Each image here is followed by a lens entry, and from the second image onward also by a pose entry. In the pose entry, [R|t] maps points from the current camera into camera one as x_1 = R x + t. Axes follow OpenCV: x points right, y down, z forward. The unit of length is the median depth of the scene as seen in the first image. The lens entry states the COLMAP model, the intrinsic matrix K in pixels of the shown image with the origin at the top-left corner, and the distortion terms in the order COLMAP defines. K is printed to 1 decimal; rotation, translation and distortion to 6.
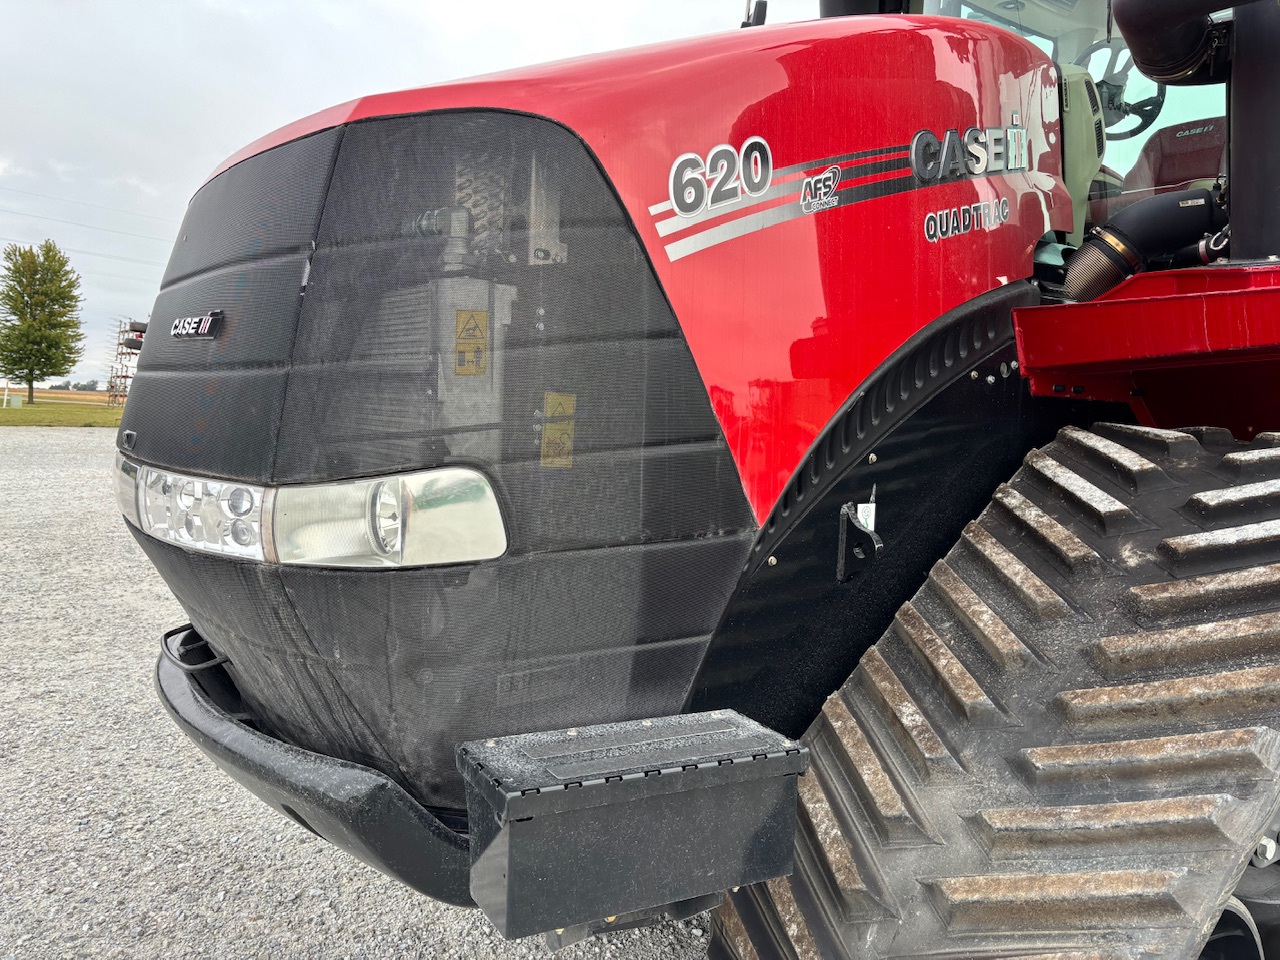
lens RADIAL K [[963.2, 0, 637.8], [0, 963.2, 475.7], [0, 0, 1]] dist [0.059926, -0.070671]
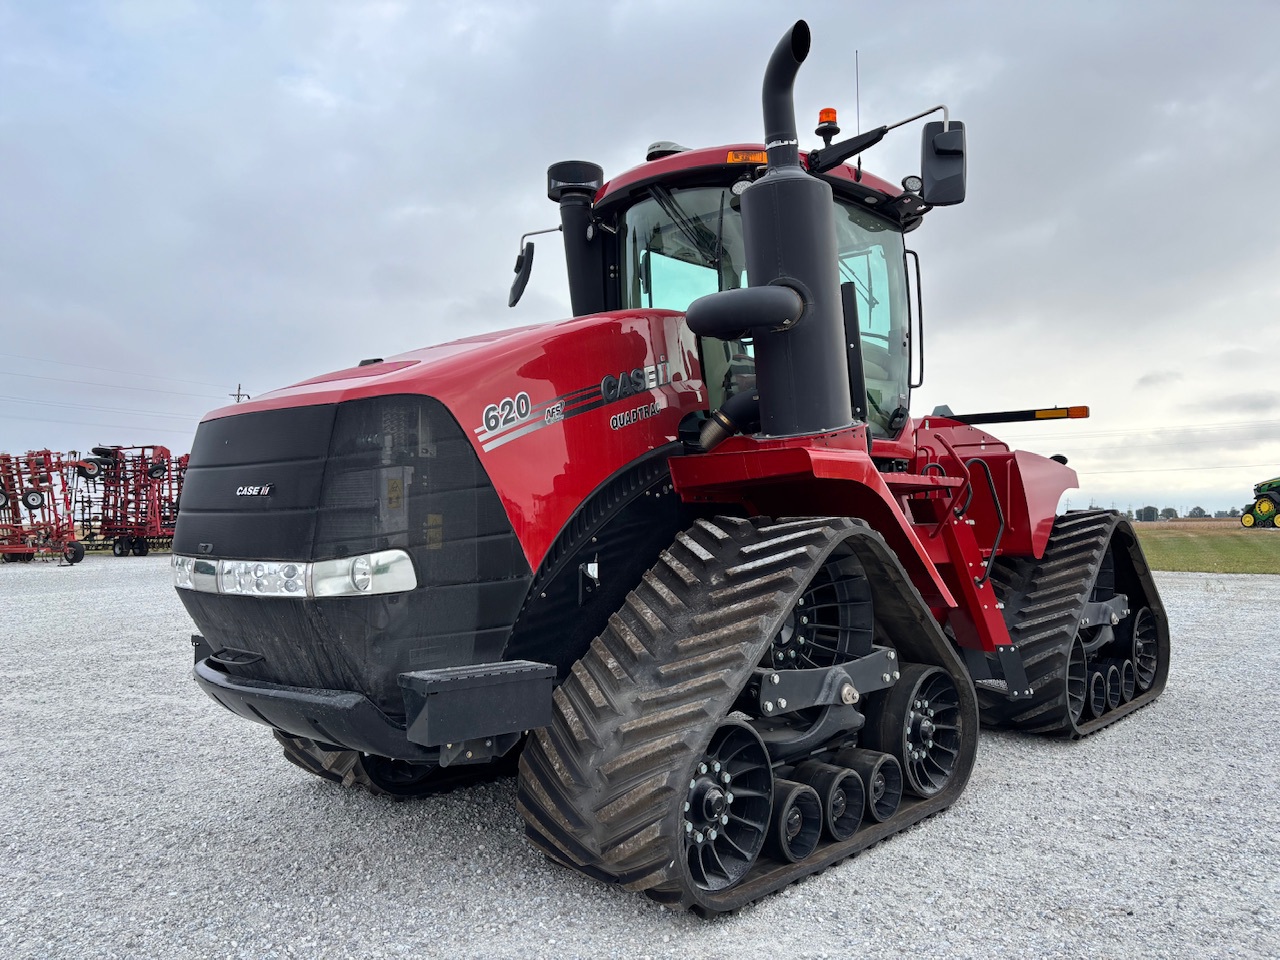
lens RADIAL K [[929.2, 0, 632.6], [0, 929.2, 480.6], [0, 0, 1]] dist [0.075411, -0.150582]
pose [[0.979050, -0.037355, 0.200164, -0.058554], [0.057818, 0.993566, -0.097380, 0.061906], [-0.195238, 0.106913, 0.974911, -1.029771]]
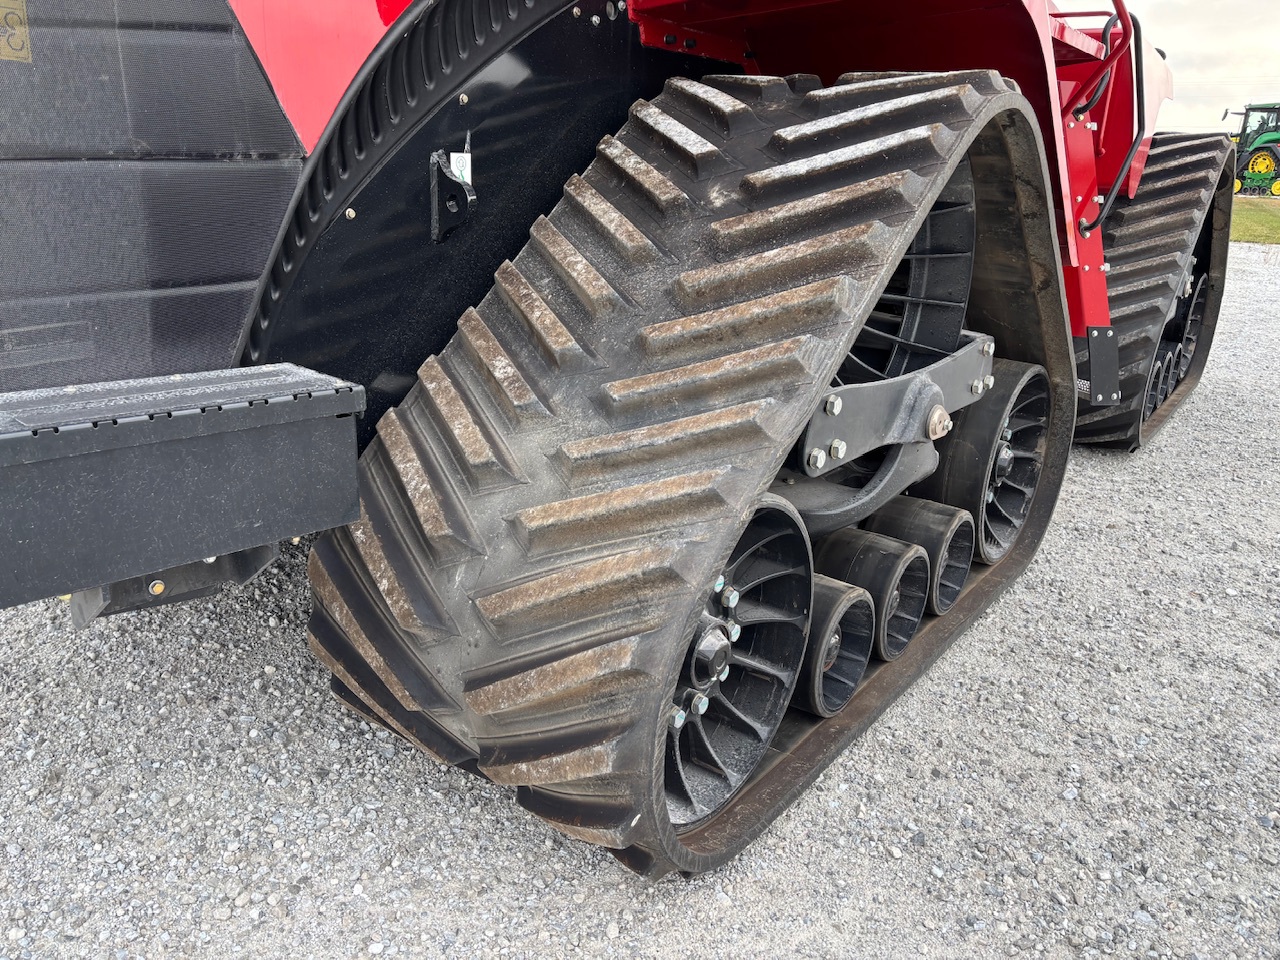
lens RADIAL K [[969.8, 0, 634.2], [0, 969.8, 480.8], [0, 0, 1]] dist [0.076520, -0.098275]
pose [[0.953312, -0.098074, 0.285619, 0.126149], [0.020700, 0.964793, 0.262194, 0.111033], [-0.301277, -0.244041, 0.921779, 0.041541]]
